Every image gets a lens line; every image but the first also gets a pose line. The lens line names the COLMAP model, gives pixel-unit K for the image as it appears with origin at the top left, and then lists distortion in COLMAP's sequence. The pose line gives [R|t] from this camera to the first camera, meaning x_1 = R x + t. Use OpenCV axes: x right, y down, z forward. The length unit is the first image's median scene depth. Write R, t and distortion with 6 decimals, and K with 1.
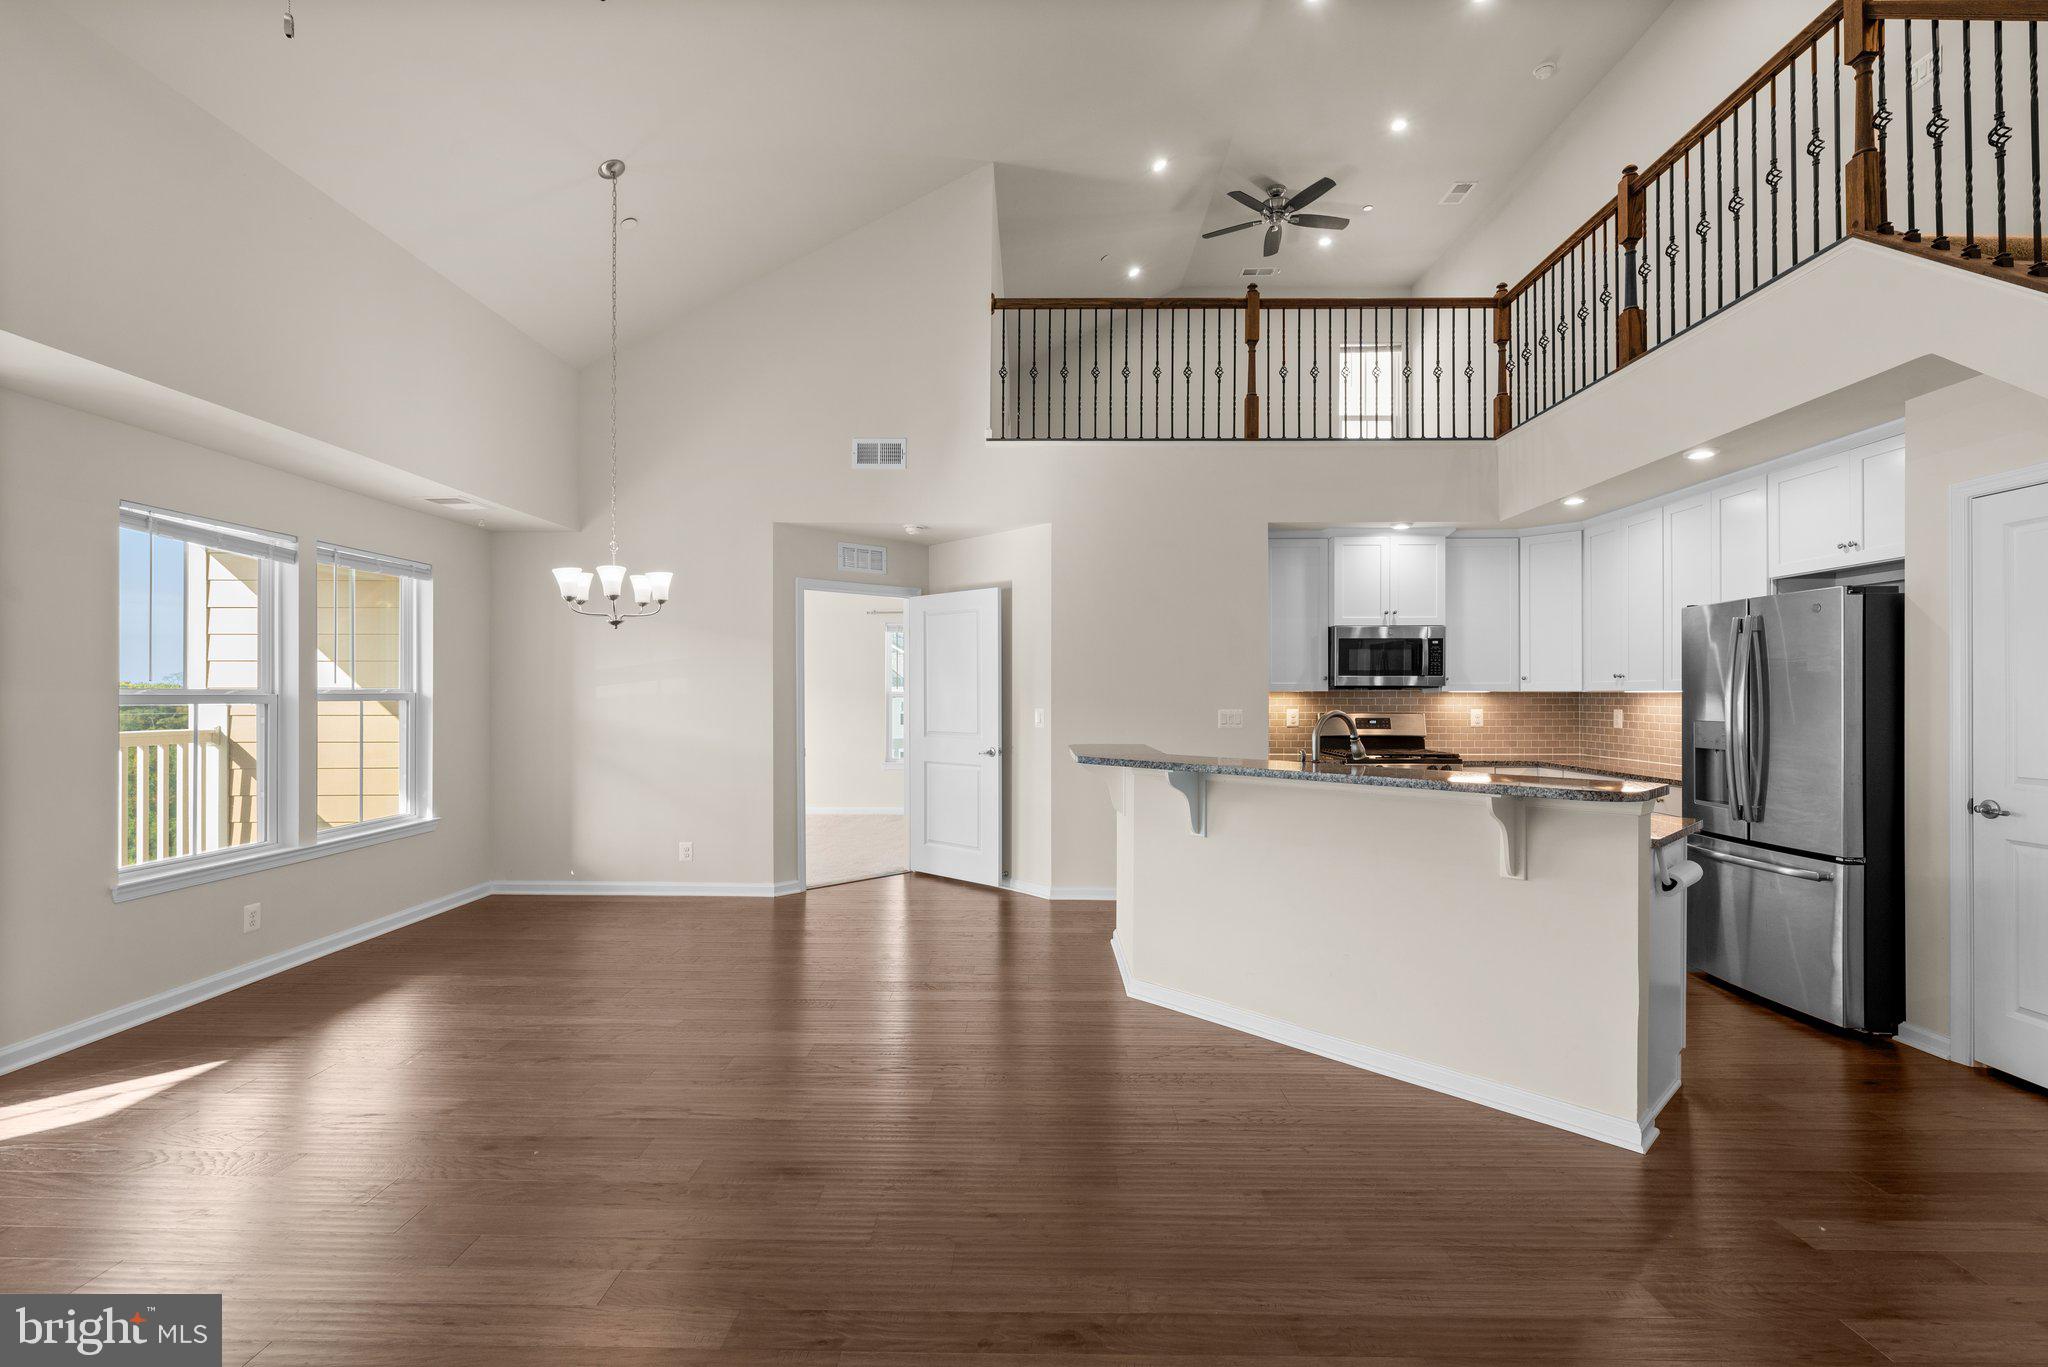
lens RADIAL K [[923.4, 0, 1022.0], [0, 923.4, 692.3], [0, 0, 1]] dist [0.000289, 0.000752]
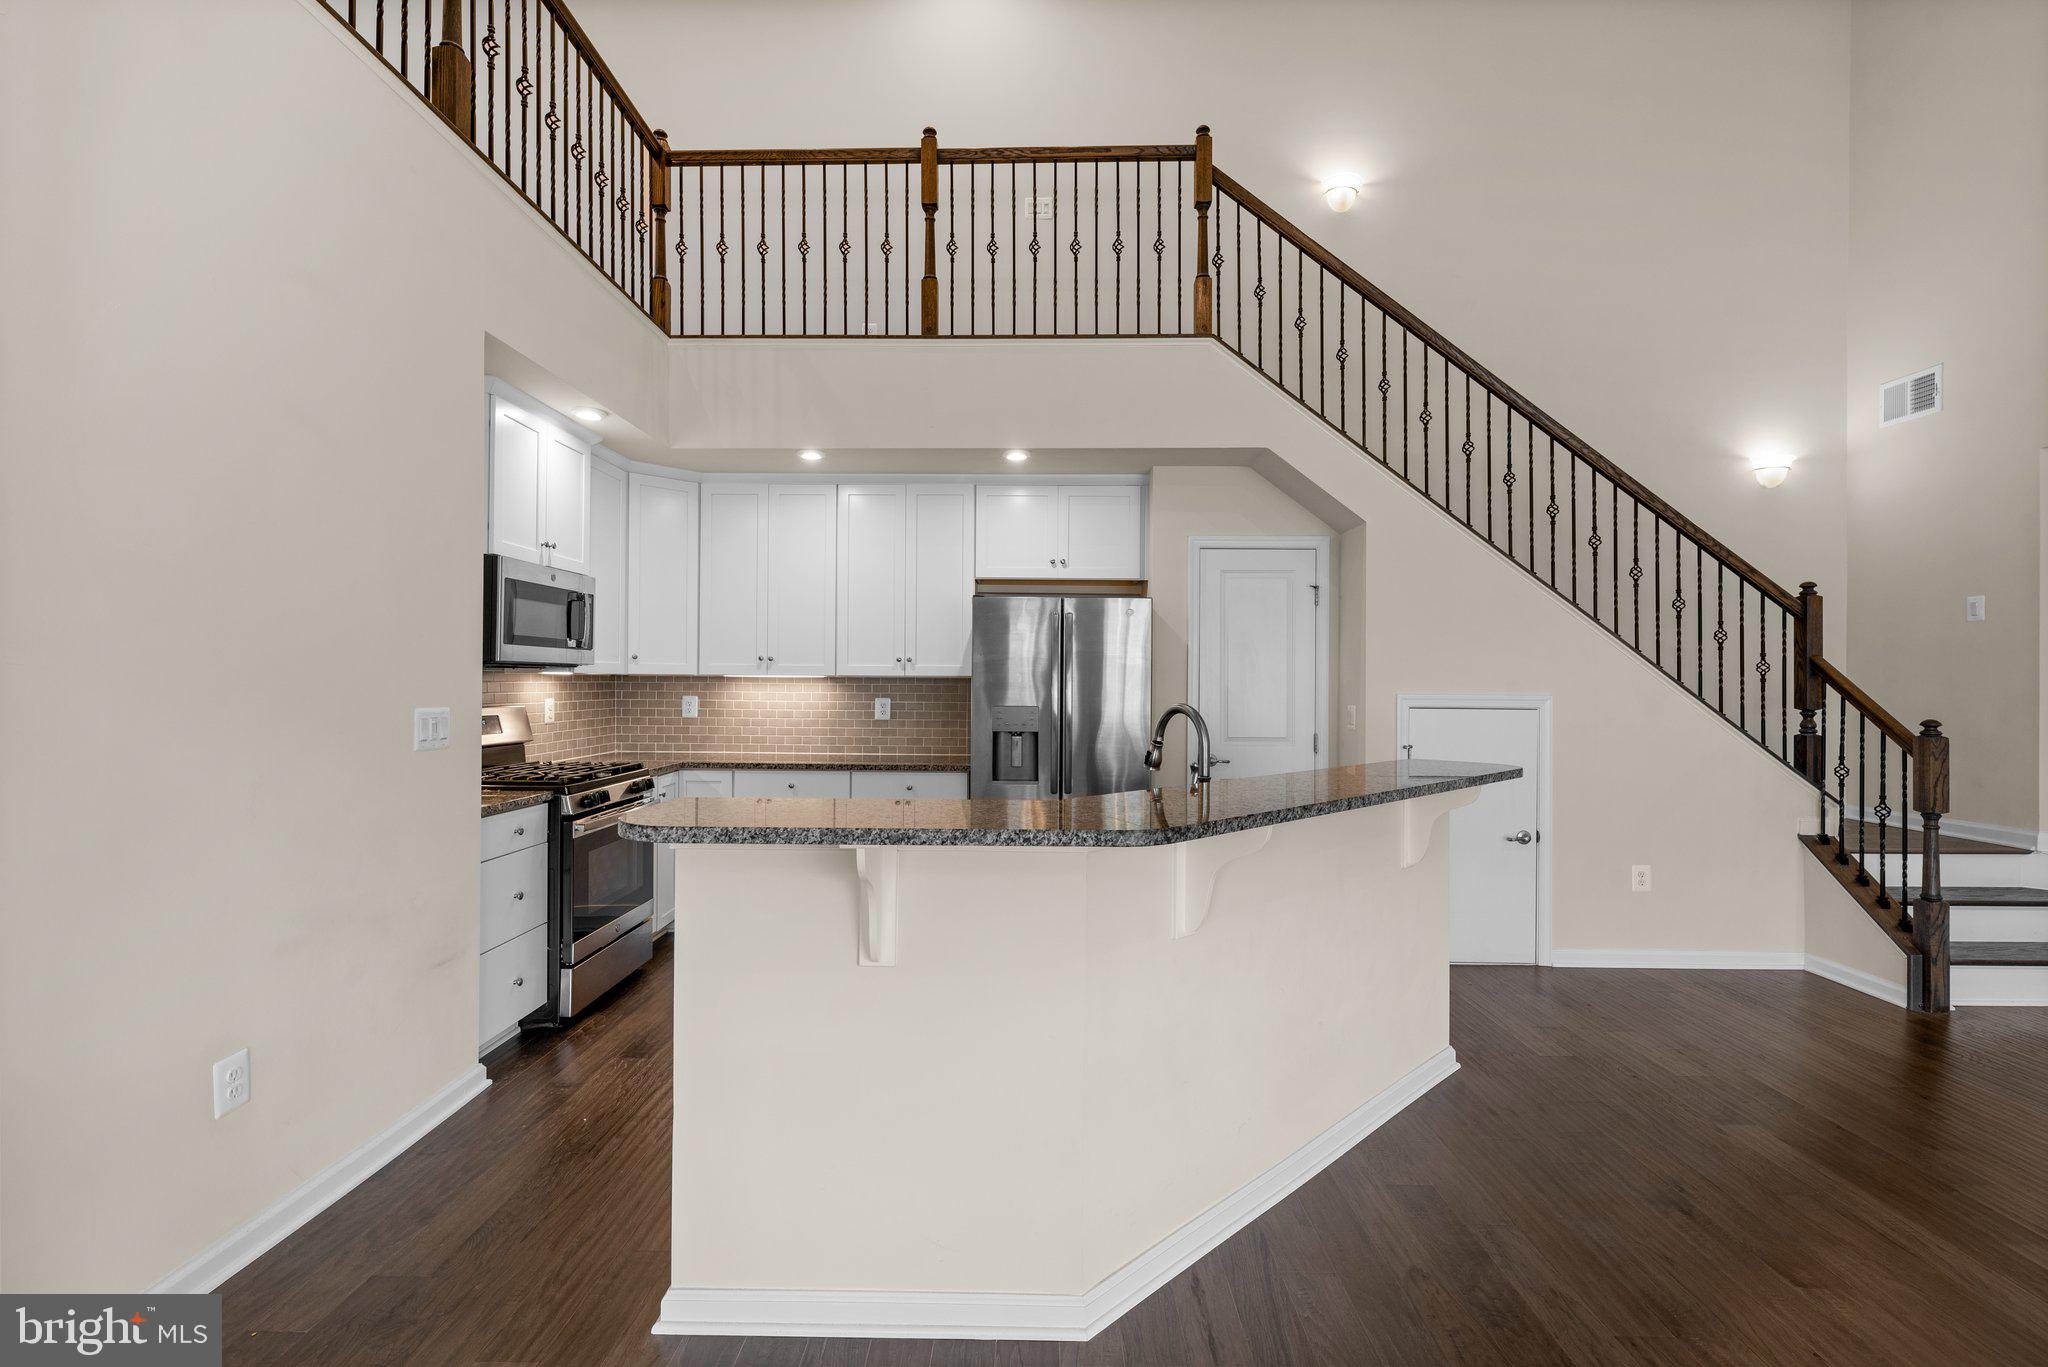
lens RADIAL K [[923.4, 0, 1027.4], [0, 923.4, 681.1], [0, 0, 1]] dist [0.000289, 0.000752]
pose [[-0.009523, 0.001019, 0.999954, -0.232654], [-0.011538, 0.999933, -0.001129, 0.002141], [-0.999888, -0.011548, -0.009511, 0.702703]]
